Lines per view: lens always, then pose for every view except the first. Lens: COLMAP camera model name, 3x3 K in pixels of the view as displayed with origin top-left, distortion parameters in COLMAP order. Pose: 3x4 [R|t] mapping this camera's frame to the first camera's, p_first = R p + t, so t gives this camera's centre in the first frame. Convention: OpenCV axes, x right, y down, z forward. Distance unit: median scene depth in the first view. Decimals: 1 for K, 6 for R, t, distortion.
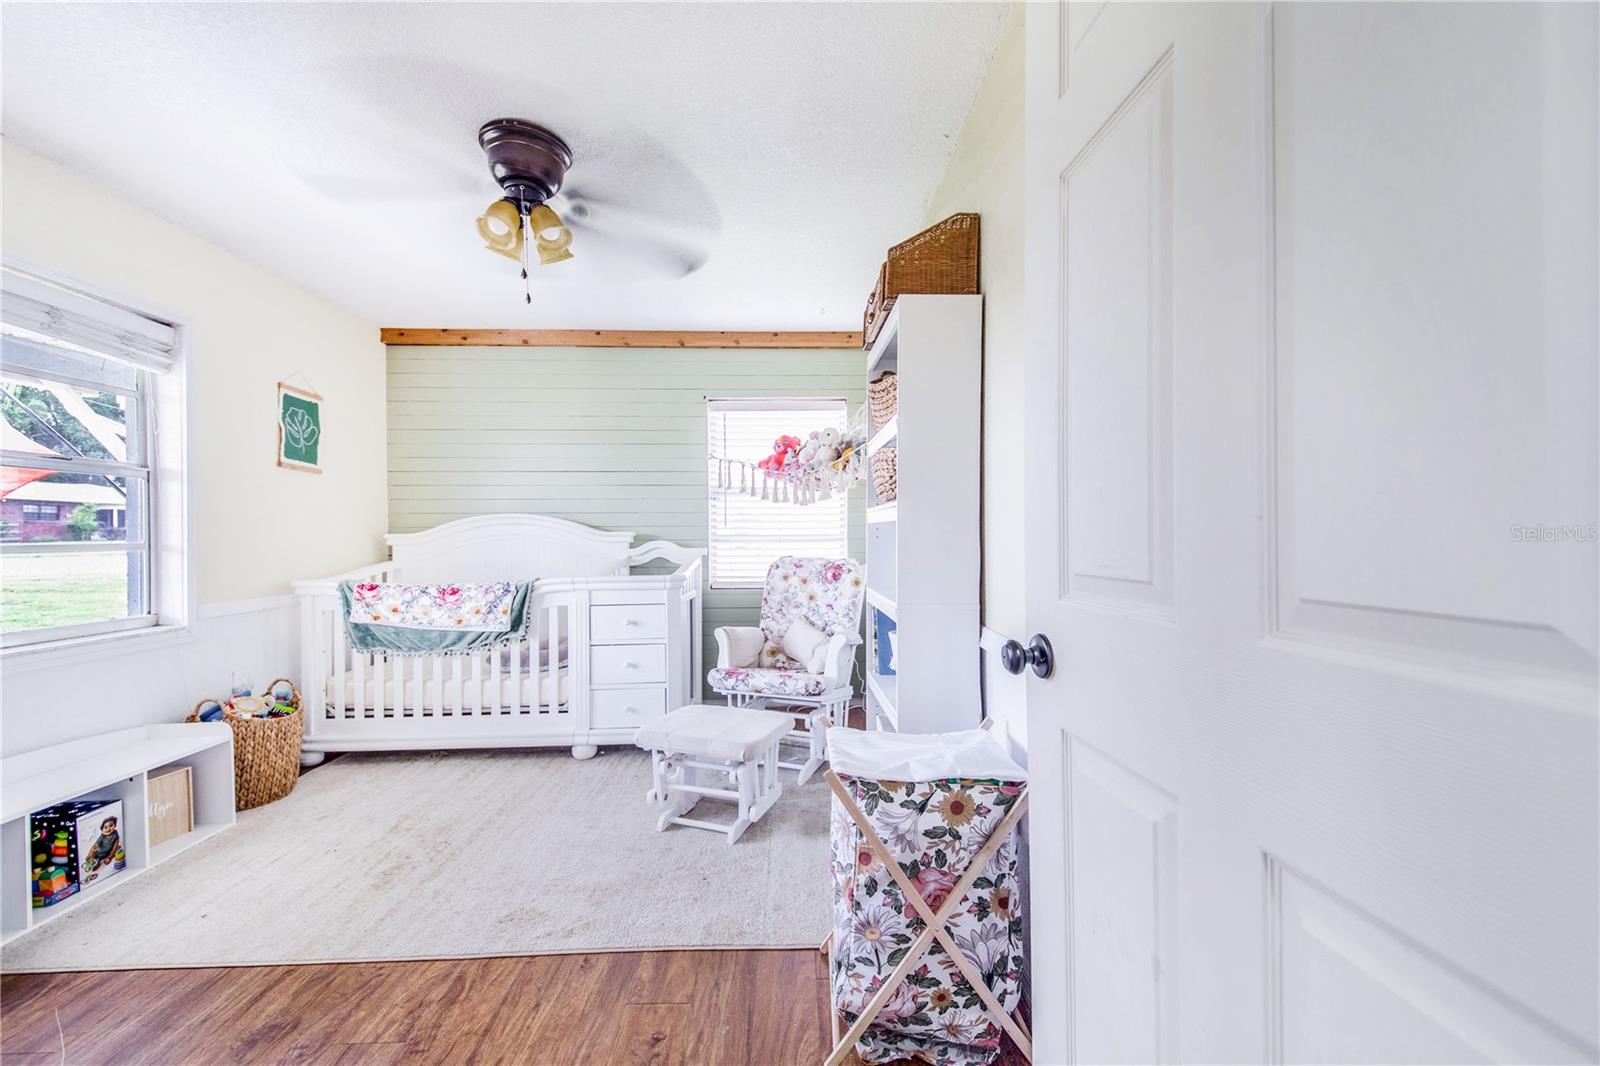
lens RADIAL K [[625.2, 0, 800.0], [0, 625.2, 533.0], [0, 0, 1]] dist [0.000227, -0.000148]
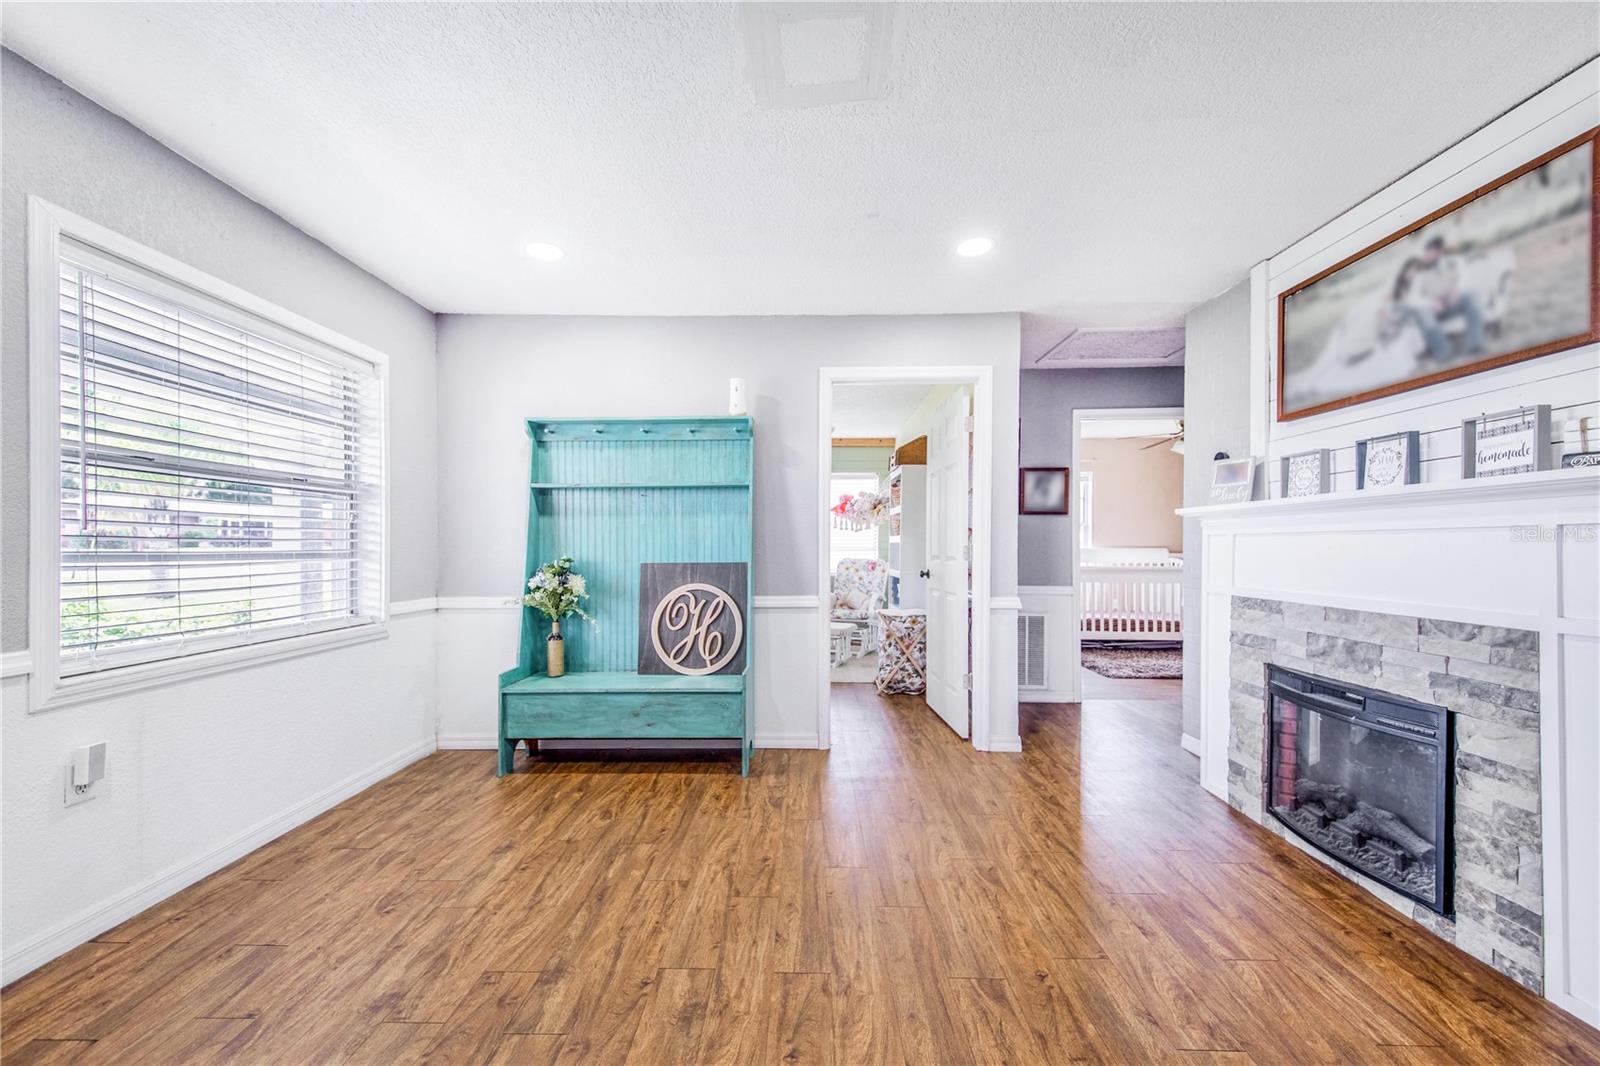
lens RADIAL K [[614.1, 0, 797.5], [0, 614.1, 550.3], [0, 0, 1]] dist [-0.009624, -0.000248]
pose [[0.999140, 0.001347, -0.041453, -0.104611], [-0.000986, 0.999961, 0.008737, -0.003121], [0.041463, -0.008689, 0.999102, -0.978854]]
